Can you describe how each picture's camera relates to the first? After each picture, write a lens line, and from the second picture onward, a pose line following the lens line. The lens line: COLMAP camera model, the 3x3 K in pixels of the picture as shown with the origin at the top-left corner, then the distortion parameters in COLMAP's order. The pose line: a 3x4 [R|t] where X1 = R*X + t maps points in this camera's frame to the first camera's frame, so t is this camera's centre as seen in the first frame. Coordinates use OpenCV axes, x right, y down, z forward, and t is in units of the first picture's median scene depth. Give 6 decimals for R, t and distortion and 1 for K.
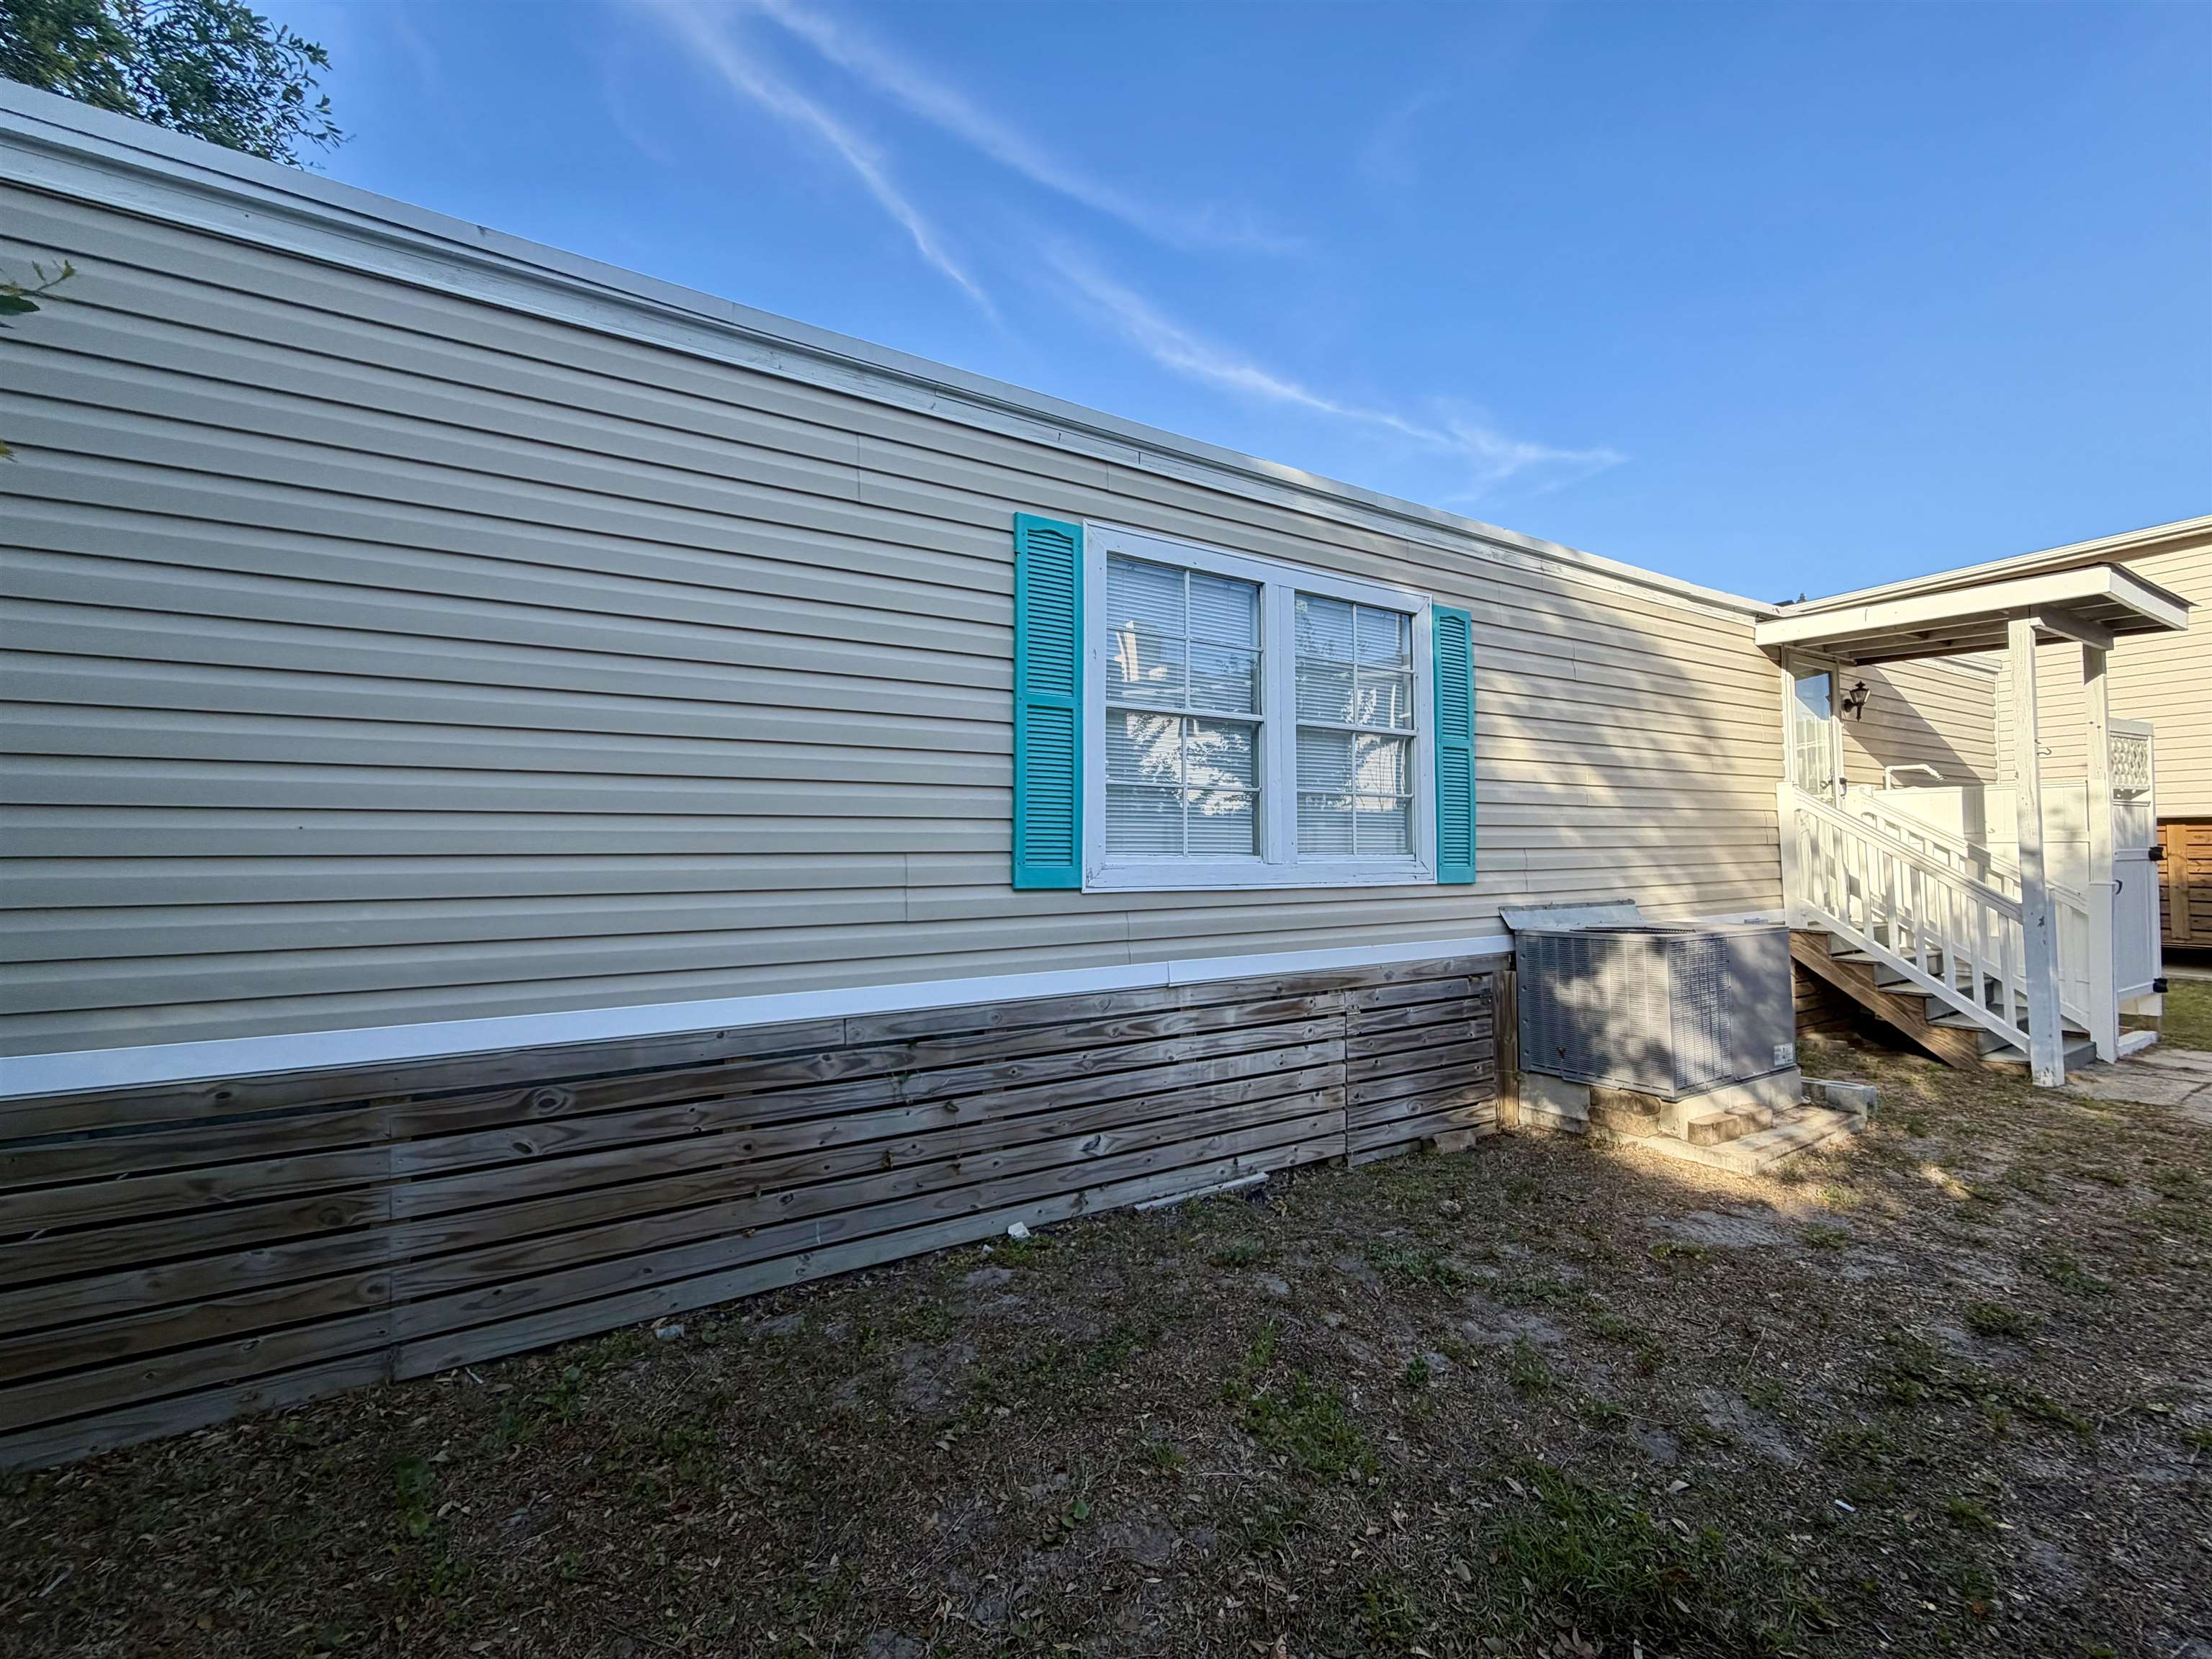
lens RADIAL K [[883.0, 0, 1098.4], [0, 883.0, 831.1], [0, 0, 1]] dist [0.001915, 0.000233]
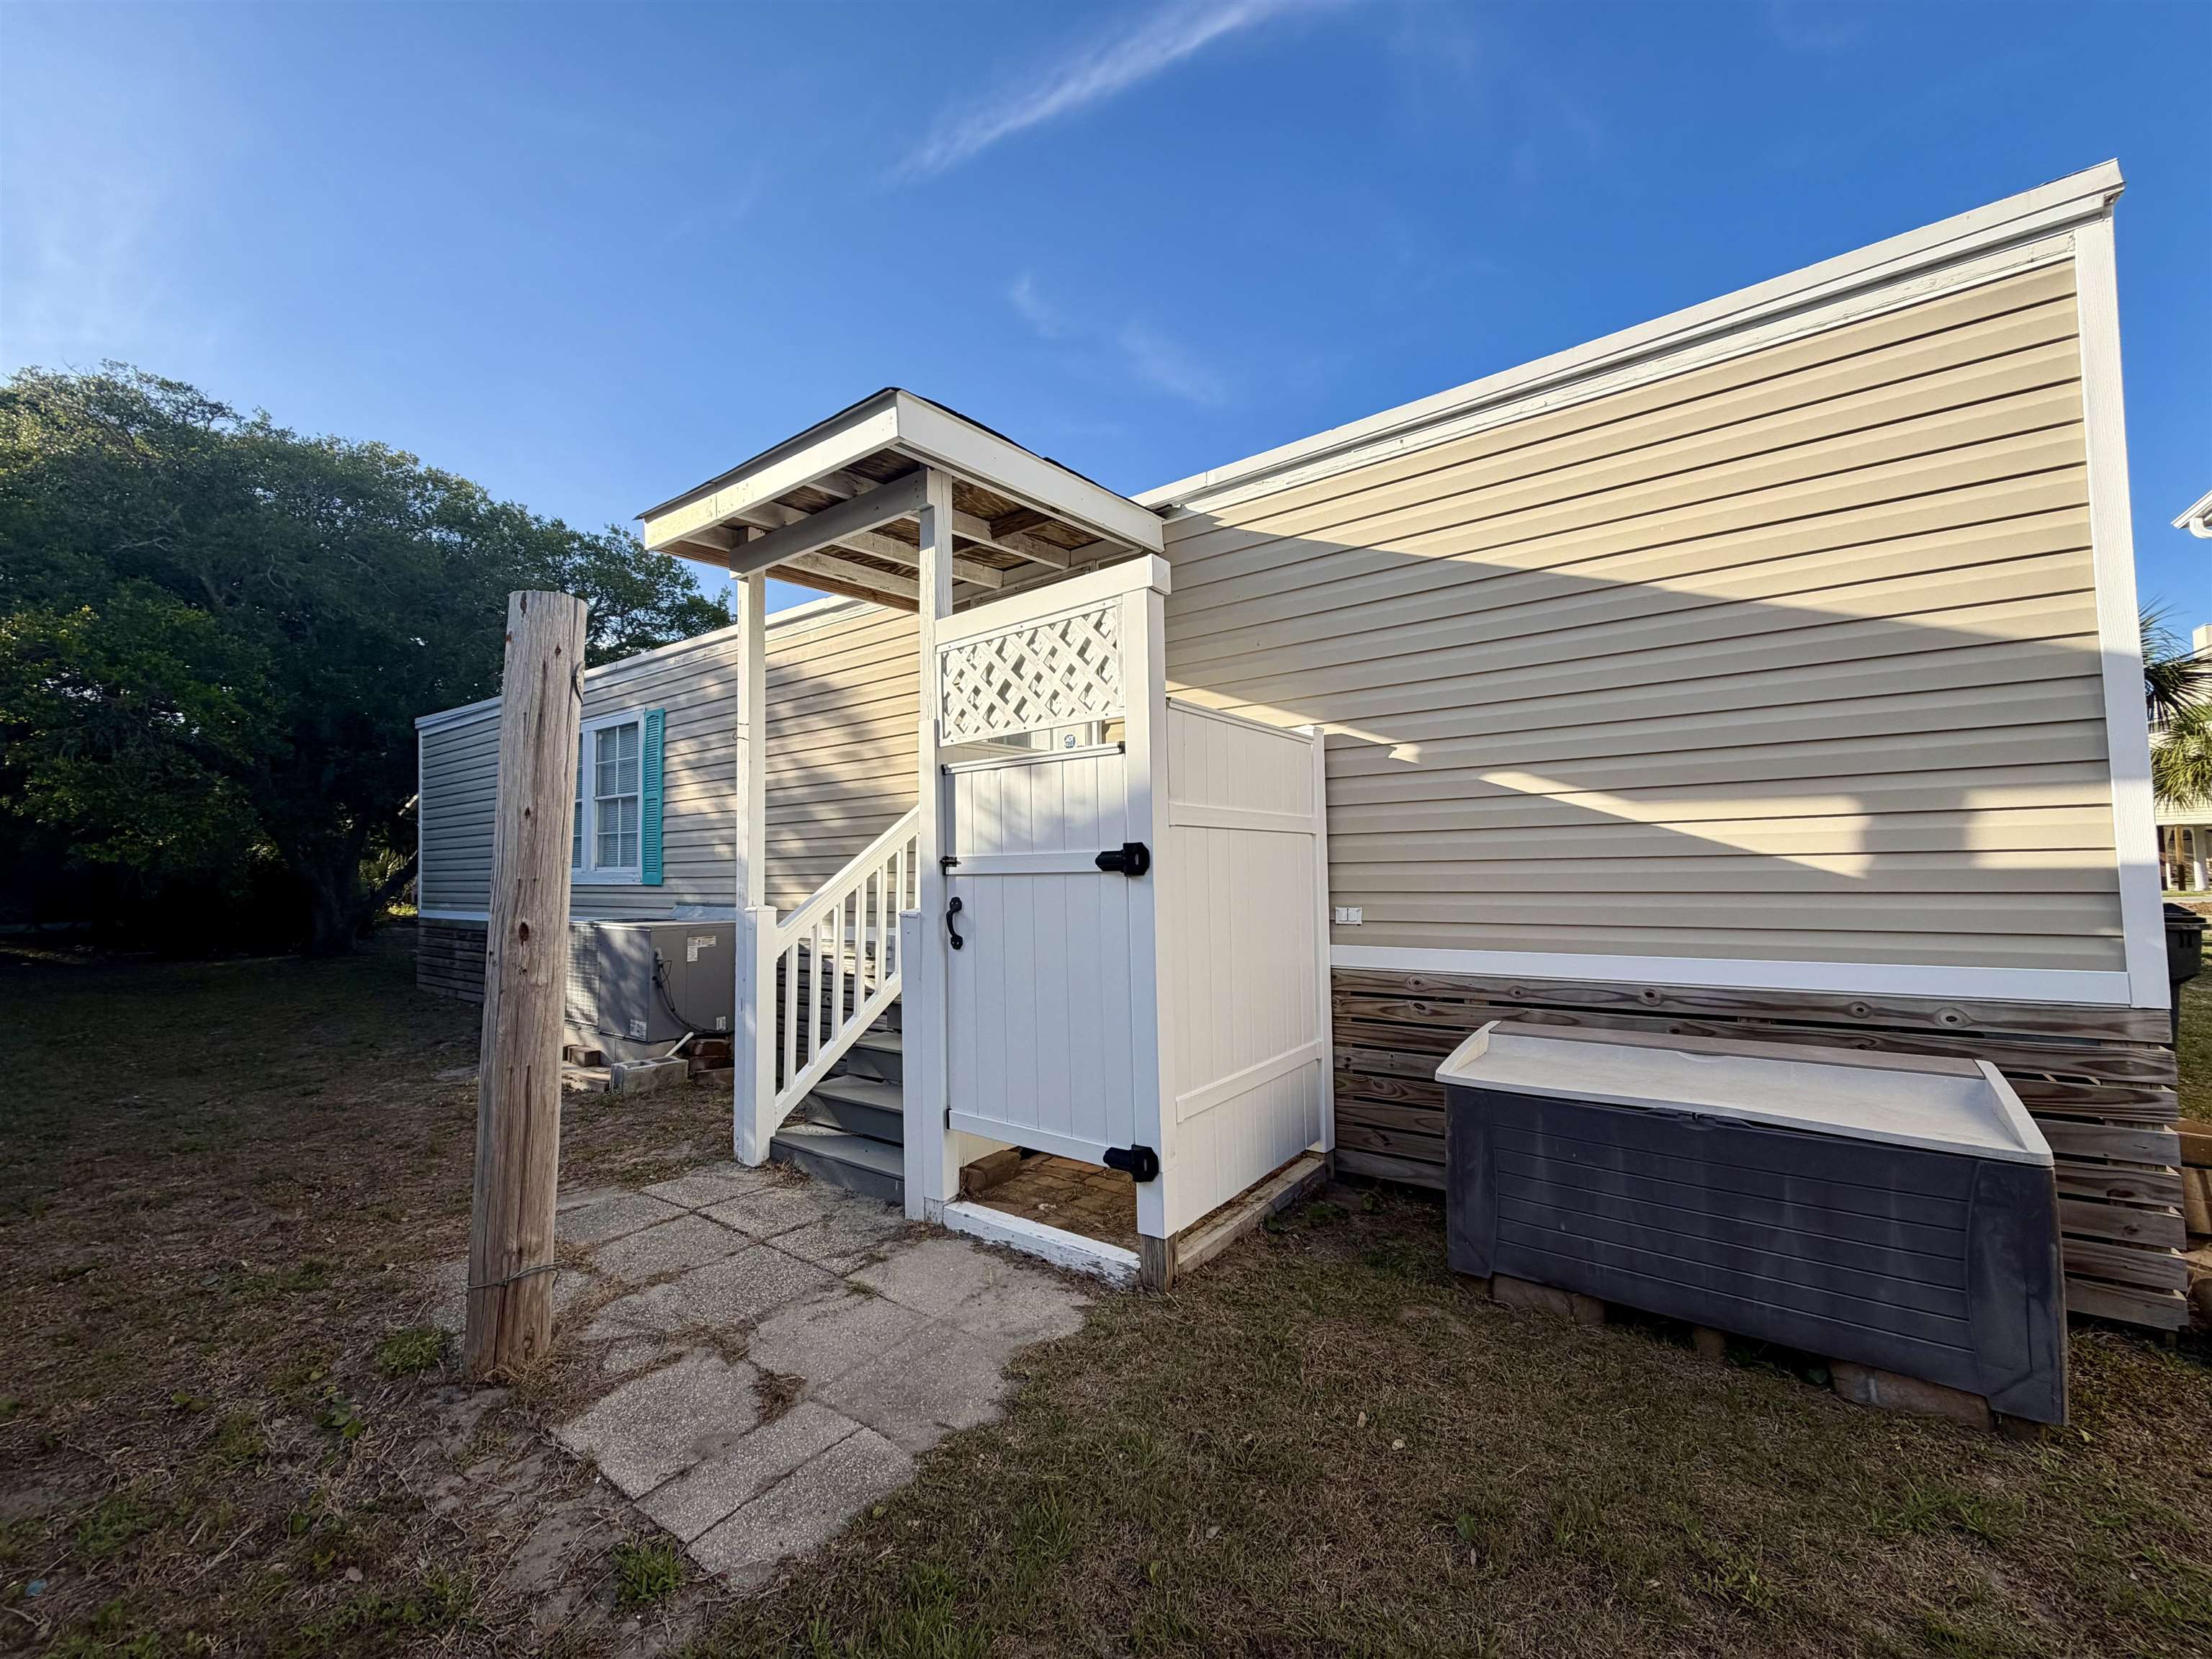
lens RADIAL K [[883.0, 0, 1098.4], [0, 883.0, 831.1], [0, 0, 1]] dist [0.001915, 0.000233]
pose [[0.393857, -0.040438, -0.918282, 2.054133], [0.031683, 0.999035, -0.030405, 0.034798], [0.918625, -0.017119, 0.394759, 1.052546]]
